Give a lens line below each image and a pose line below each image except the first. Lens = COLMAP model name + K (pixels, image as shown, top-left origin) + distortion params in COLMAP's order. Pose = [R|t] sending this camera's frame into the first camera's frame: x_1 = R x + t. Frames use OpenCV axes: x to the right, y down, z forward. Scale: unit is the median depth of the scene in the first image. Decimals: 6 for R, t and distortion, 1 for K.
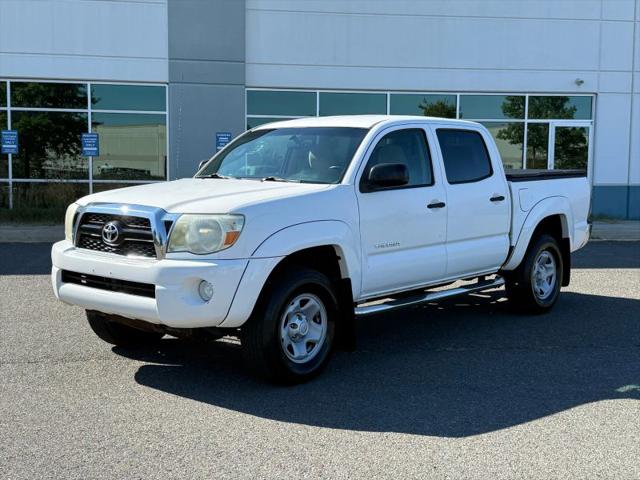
lens RADIAL K [[854.0, 0, 320.0], [0, 854.0, 240.0], [0, 0, 1]] dist [0.219288, -0.514228]
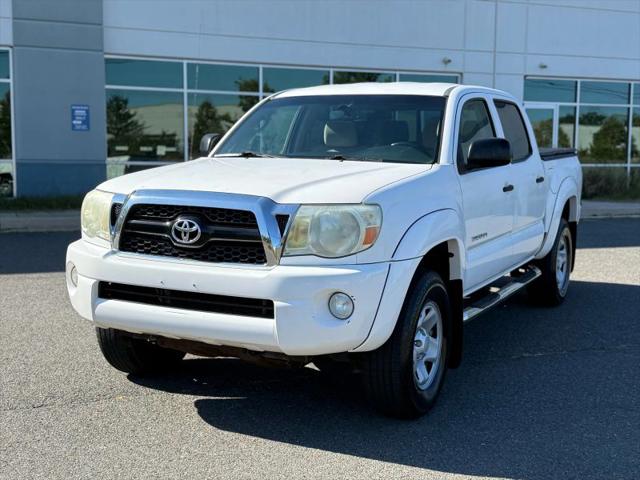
lens RADIAL K [[854.0, 0, 320.0], [0, 854.0, 240.0], [0, 0, 1]] dist [0.219288, -0.514228]
pose [[0.969083, -0.024953, 0.245469, -0.294167], [0.019198, 0.999482, 0.025811, -0.016594], [-0.245986, -0.020301, 0.969061, 0.238578]]
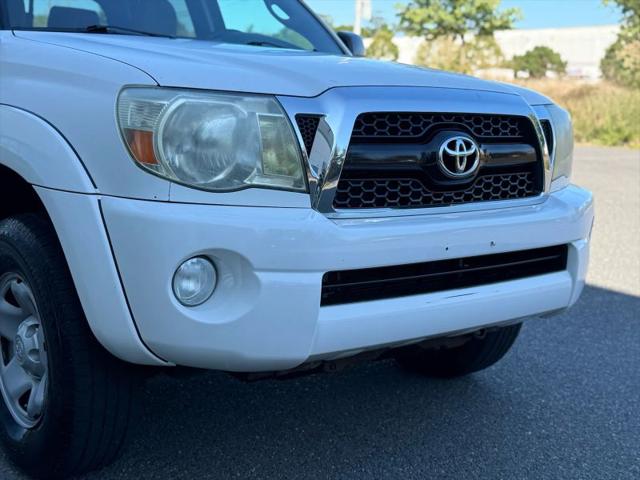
lens RADIAL K [[854.0, 0, 320.0], [0, 854.0, 240.0], [0, 0, 1]] dist [0.219288, -0.514228]
pose [[0.118577, -0.174323, 0.977523, -0.640067], [0.033734, 0.984607, 0.171495, -0.040868], [-0.992372, 0.012641, 0.122633, 0.956782]]
